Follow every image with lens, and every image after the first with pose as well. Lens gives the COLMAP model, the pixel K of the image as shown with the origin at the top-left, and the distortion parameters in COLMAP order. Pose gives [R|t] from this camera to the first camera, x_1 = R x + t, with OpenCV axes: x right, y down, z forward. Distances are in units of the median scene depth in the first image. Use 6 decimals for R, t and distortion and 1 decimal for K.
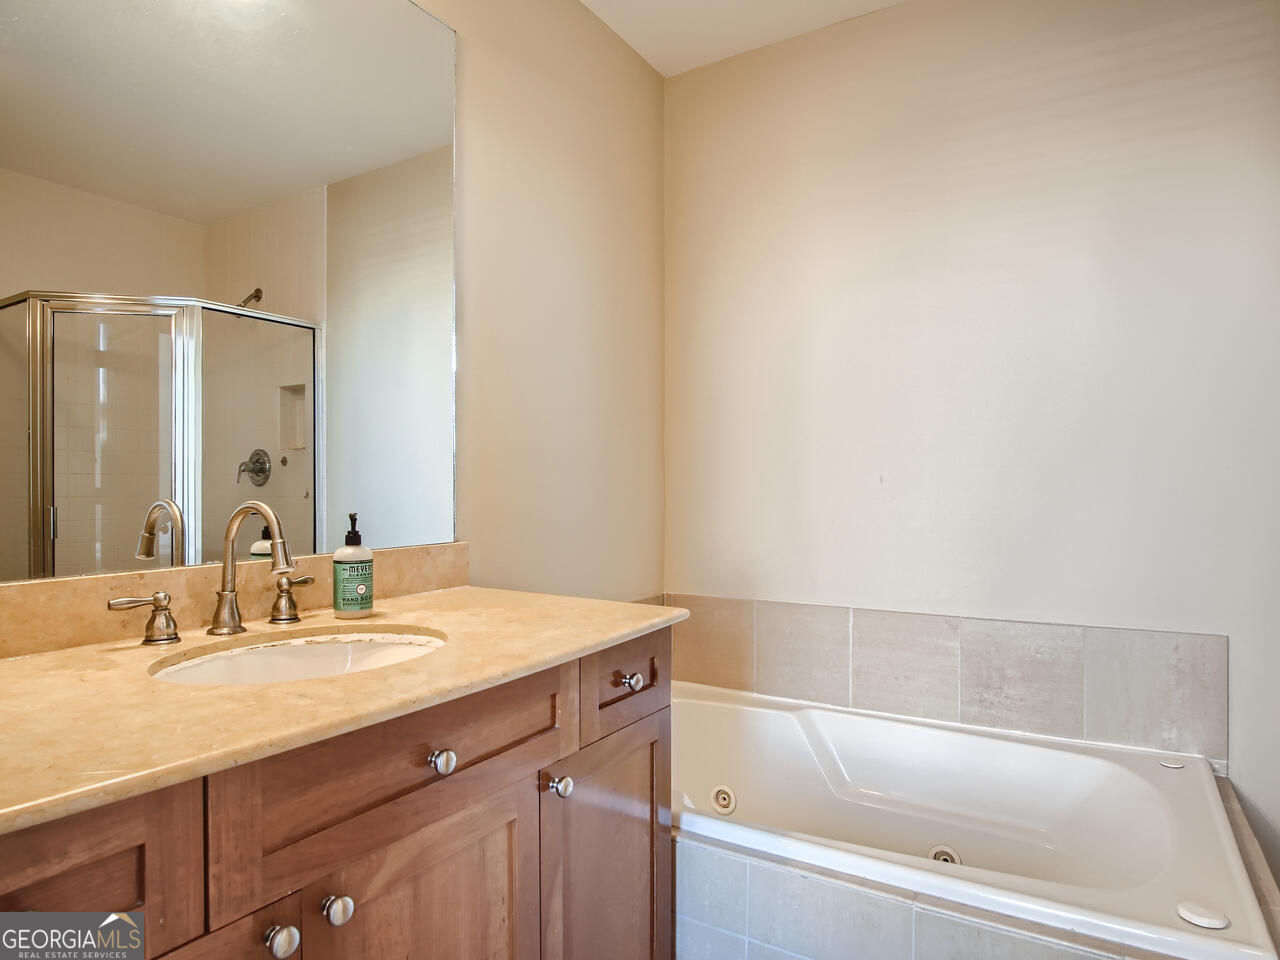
lens RADIAL K [[772.7, 0, 640.4], [0, 772.7, 479.3], [0, 0, 1]] dist [-0.023878, -0.000004]
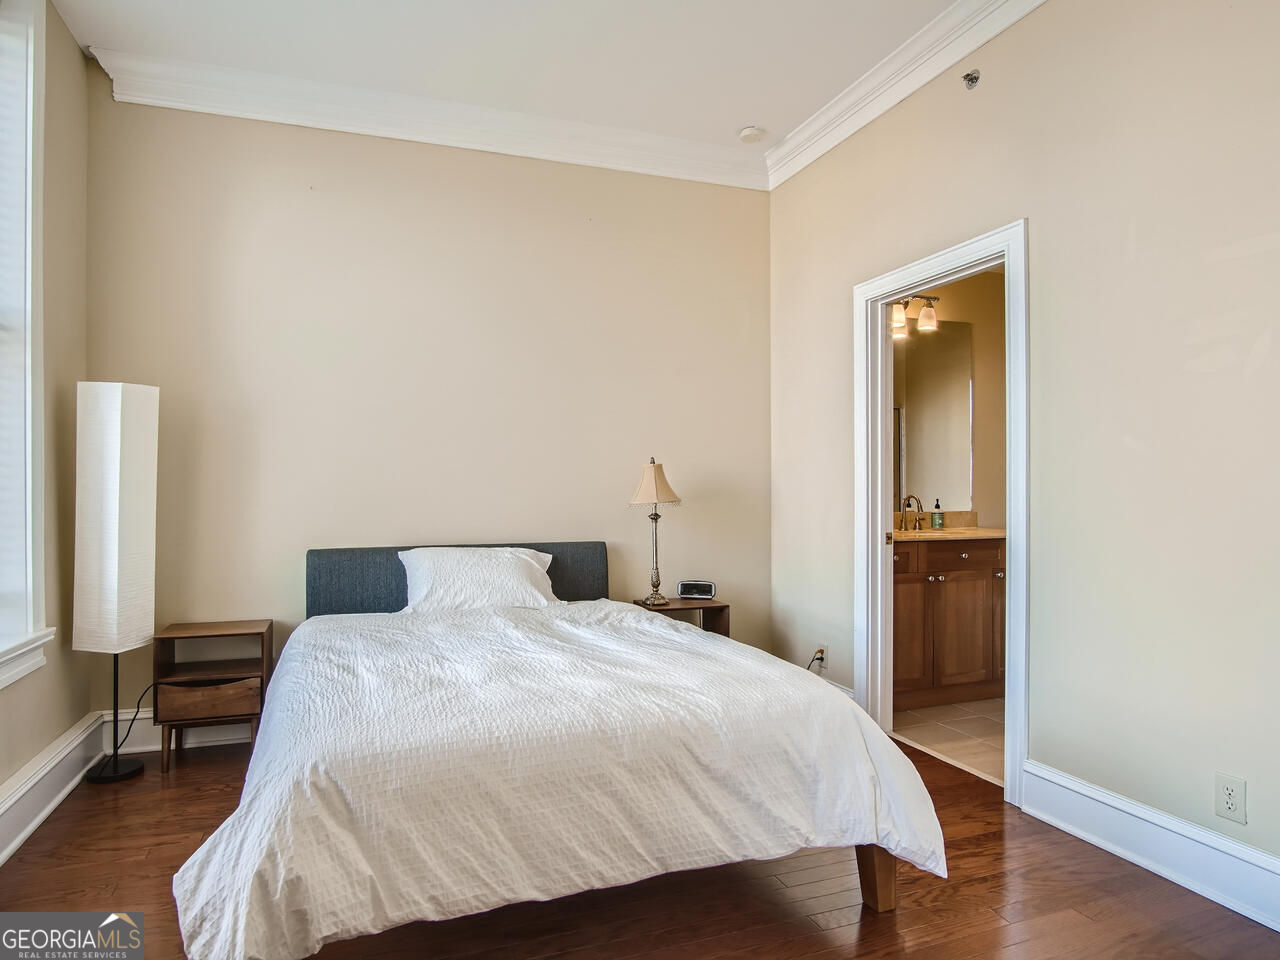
lens RADIAL K [[772.7, 0, 638.0], [0, 772.7, 482.9], [0, 0, 1]] dist [-0.023878, -0.000004]
pose [[0.799888, 0.002855, -0.600143, 0.548860], [-0.006337, 0.999973, -0.003690, 0.000136], [0.600116, 0.006755, 0.799884, -2.302988]]
